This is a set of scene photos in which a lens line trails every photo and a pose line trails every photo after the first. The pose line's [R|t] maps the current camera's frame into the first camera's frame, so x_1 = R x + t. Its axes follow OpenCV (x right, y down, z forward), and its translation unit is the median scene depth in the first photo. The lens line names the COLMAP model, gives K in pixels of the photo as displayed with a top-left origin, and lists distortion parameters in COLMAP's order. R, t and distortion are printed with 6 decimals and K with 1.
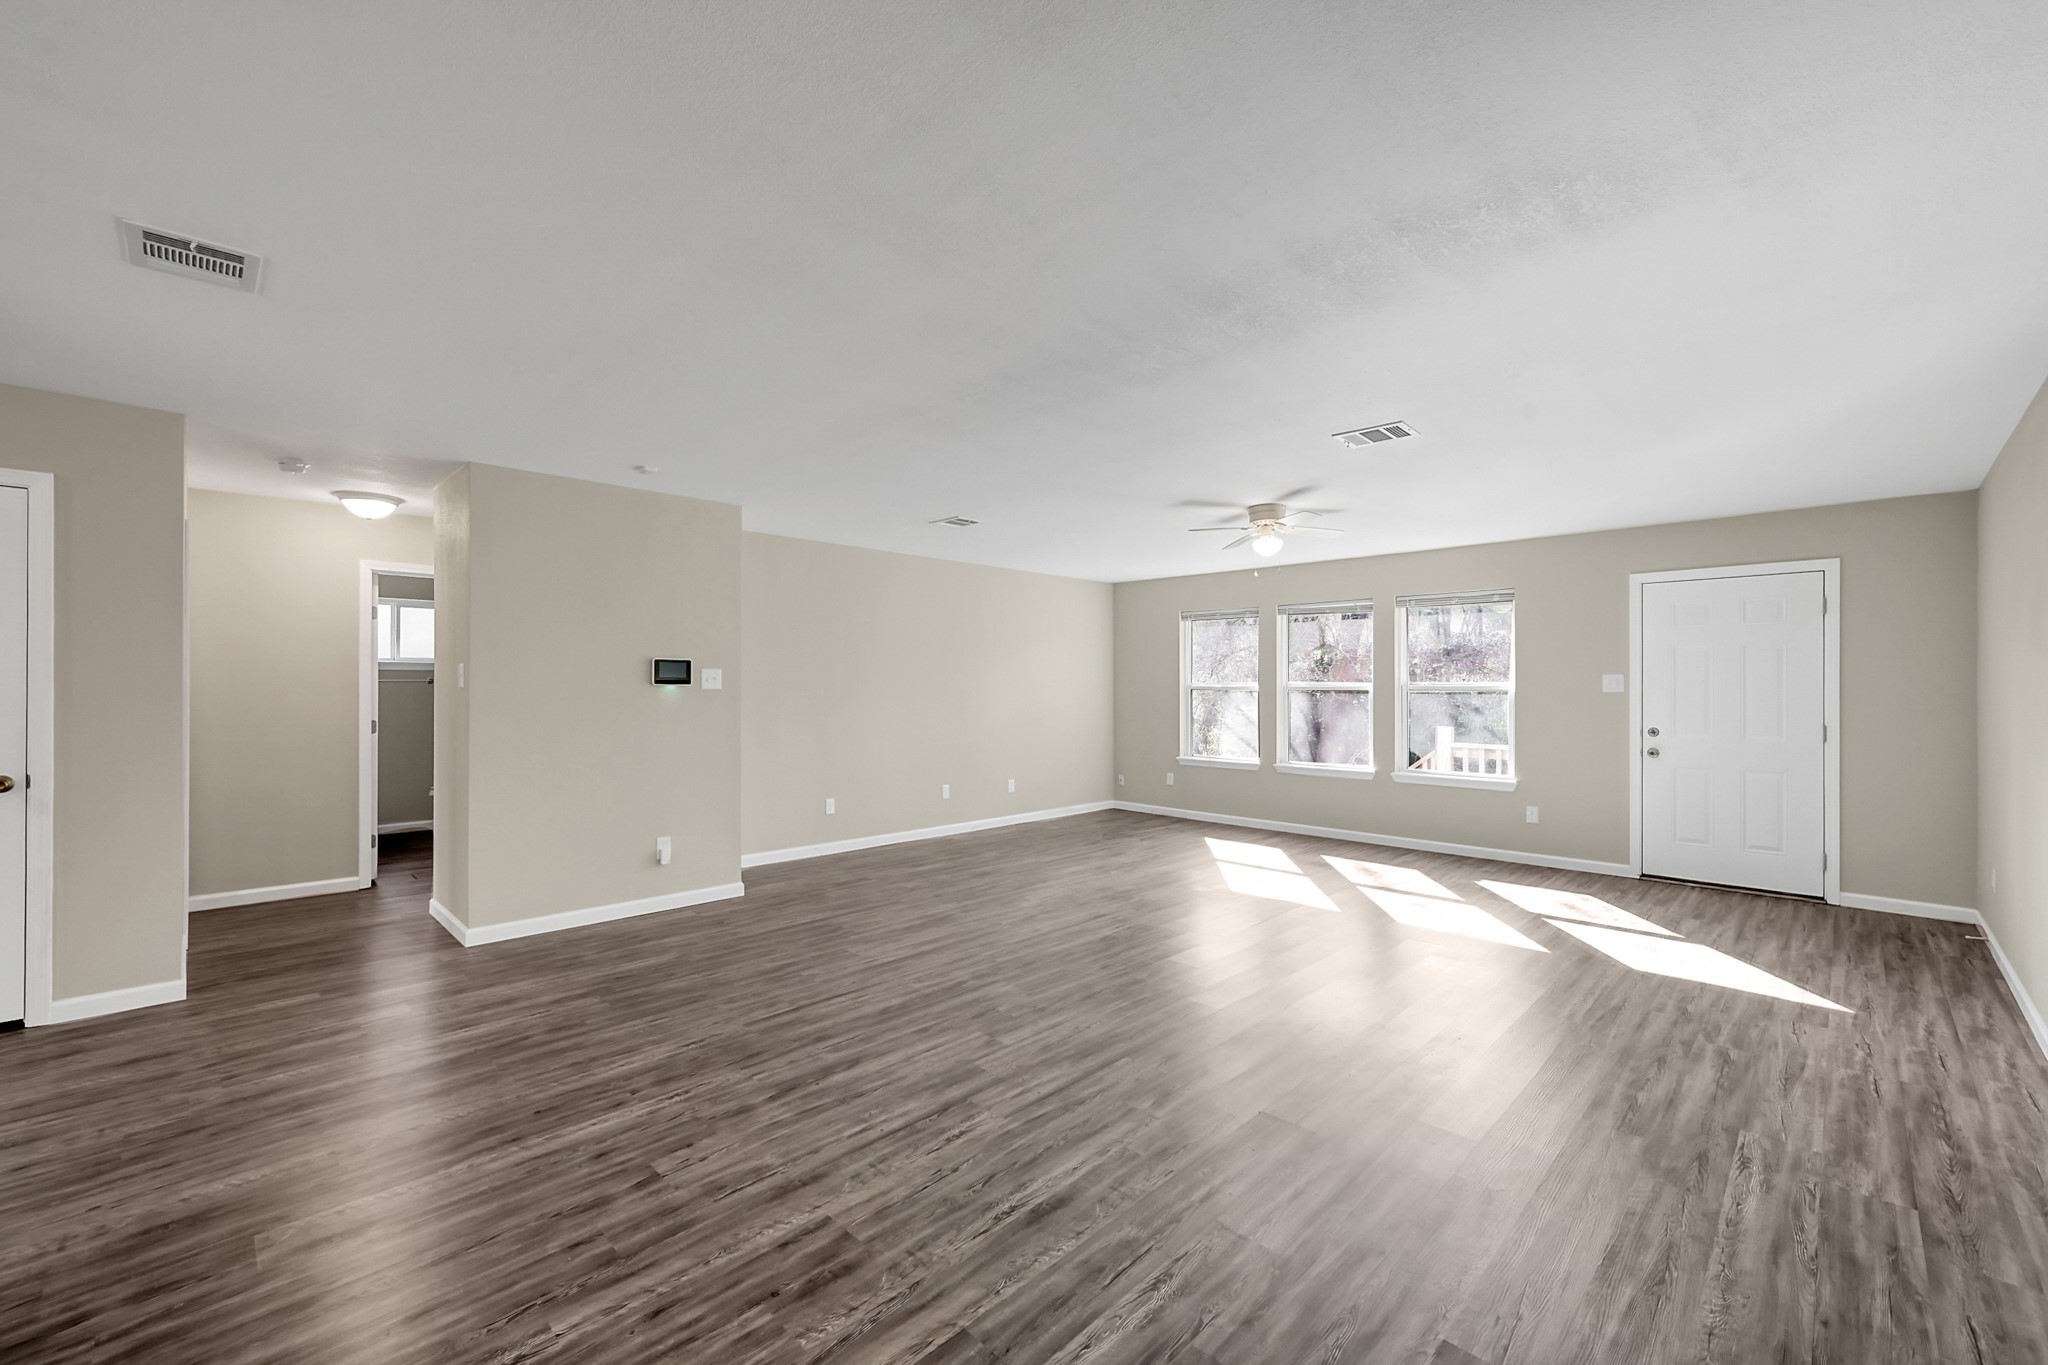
lens RADIAL K [[832.0, 0, 1021.5], [0, 832.0, 691.5], [0, 0, 1]] dist [0.000769, 0.000064]
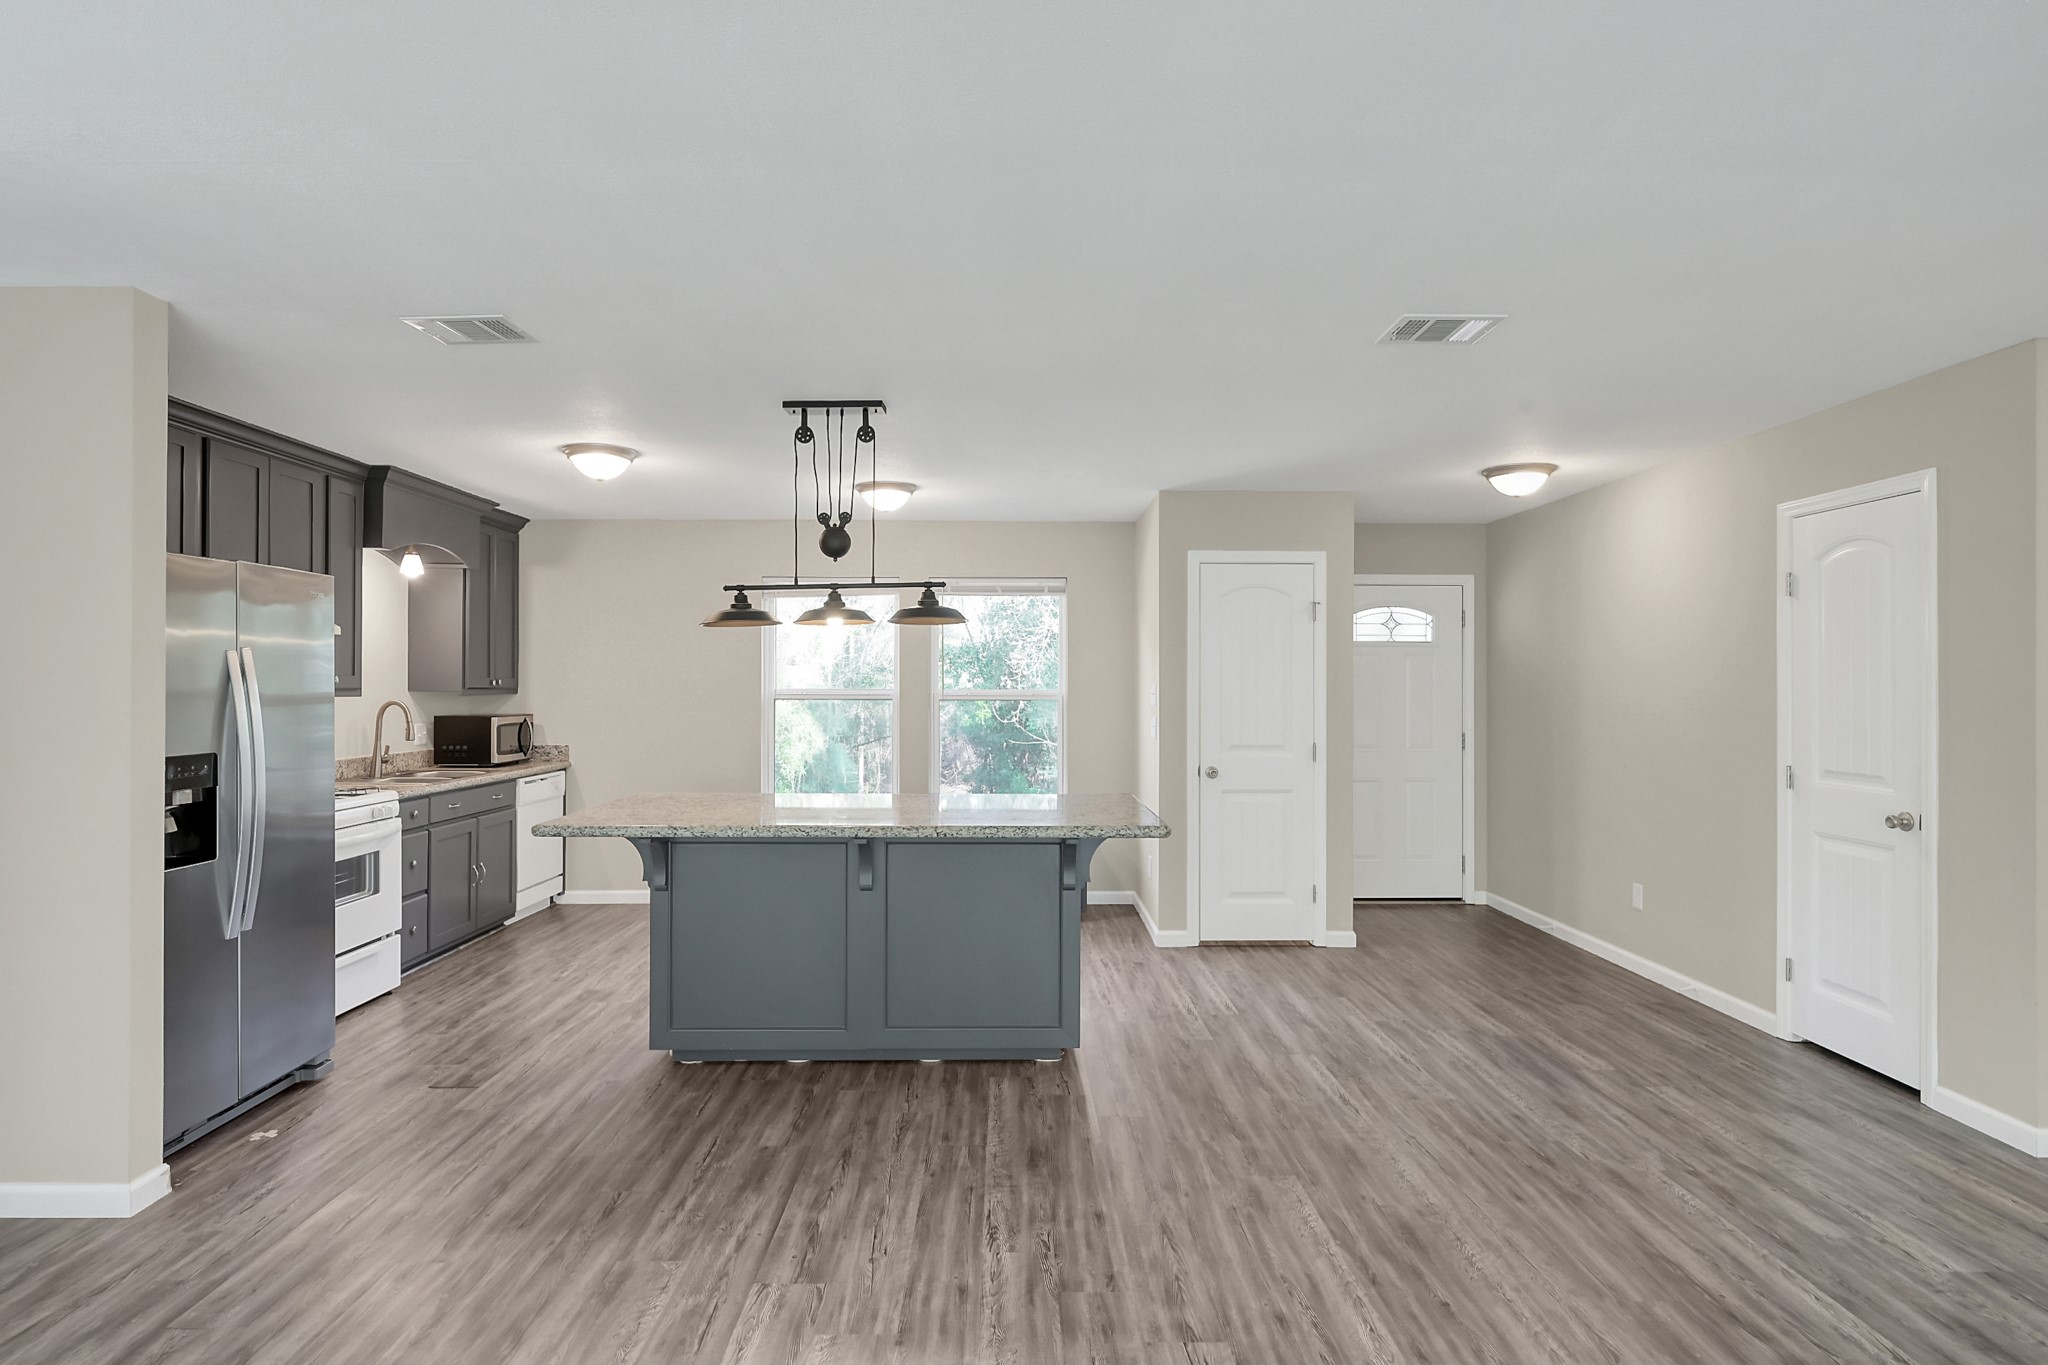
lens RADIAL K [[1092.3, 0, 1024.0], [0, 1092.3, 682.5], [0, 0, 1]] dist [-0.005530, -0.001152]
pose [[-0.698230, -0.008238, -0.715827, 0.238895], [-0.009269, 0.999954, -0.002466, -0.023288], [0.715814, 0.004914, -0.698274, 0.908708]]
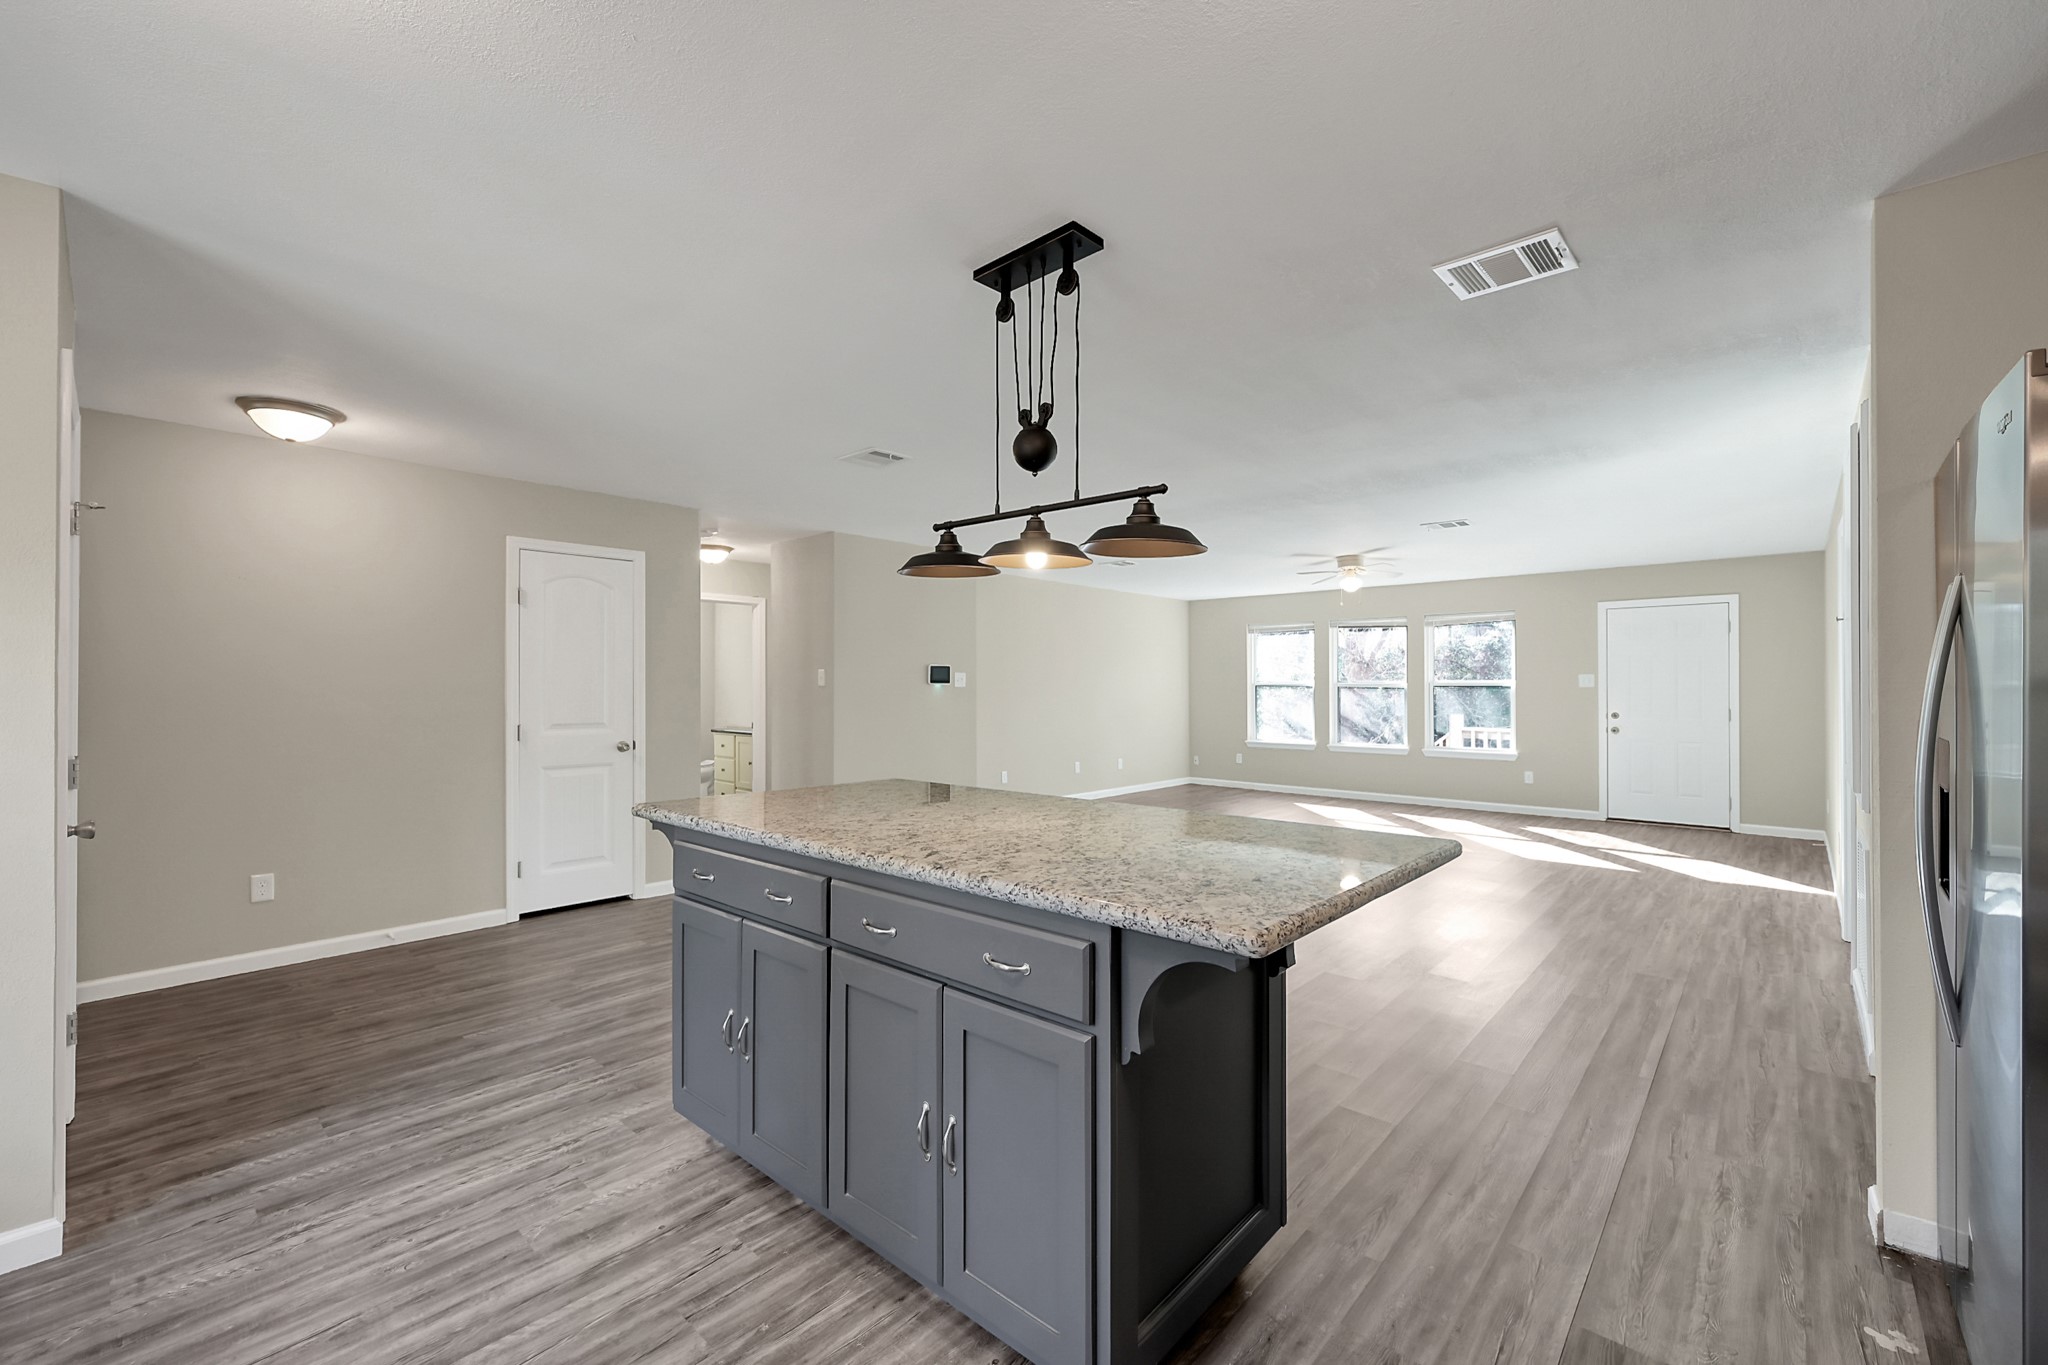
lens RADIAL K [[836.7, 0, 1033.3], [0, 836.7, 688.0], [0, 0, 1]] dist [-0.000631, -0.000080]
pose [[0.998868, -0.003336, 0.047461, -0.409419], [0.003476, 0.999990, -0.002861, 0.004443], [-0.047451, 0.003023, 0.998869, -0.515490]]
